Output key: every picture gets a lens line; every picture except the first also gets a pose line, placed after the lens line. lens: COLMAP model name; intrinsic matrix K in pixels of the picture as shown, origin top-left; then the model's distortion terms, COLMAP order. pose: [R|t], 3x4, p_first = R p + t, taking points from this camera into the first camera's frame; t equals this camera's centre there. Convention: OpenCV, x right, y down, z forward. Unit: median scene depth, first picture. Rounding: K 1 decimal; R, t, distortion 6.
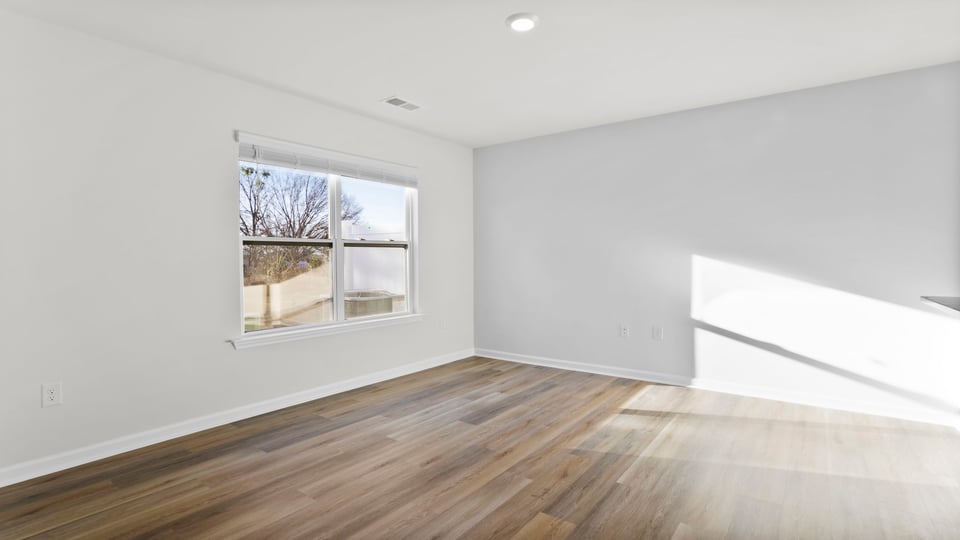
lens RADIAL K [[466.6, 0, 480.0], [0, 466.6, 270.0], [0, 0, 1]] dist [-0.001264, -0.000089]
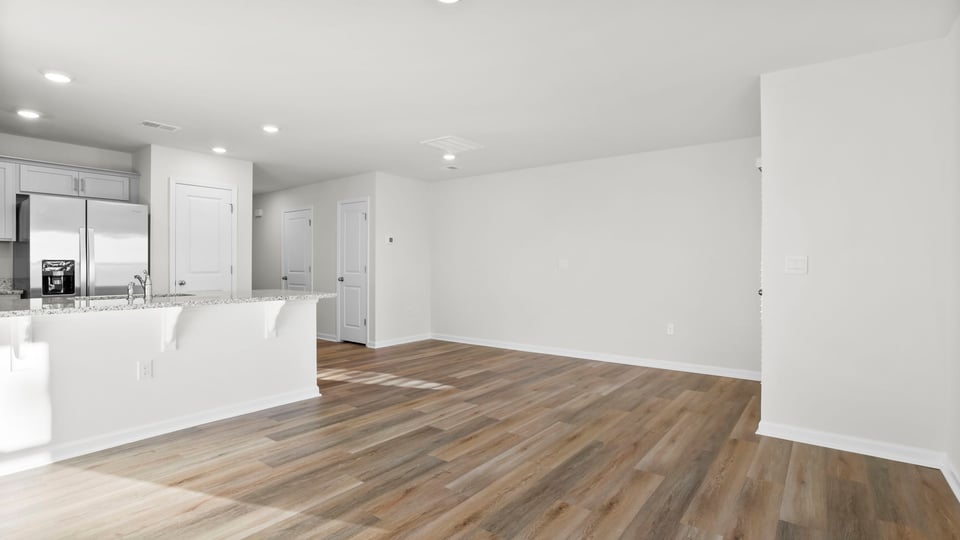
lens RADIAL K [[466.6, 0, 480.0], [0, 466.6, 270.0], [0, 0, 1]] dist [-0.001264, -0.000089]
pose [[-0.999944, 0.004006, 0.009809, 0.024565], [0.004379, 0.999258, 0.038258, -0.049872], [-0.009648, 0.038299, -0.999220, 1.947566]]
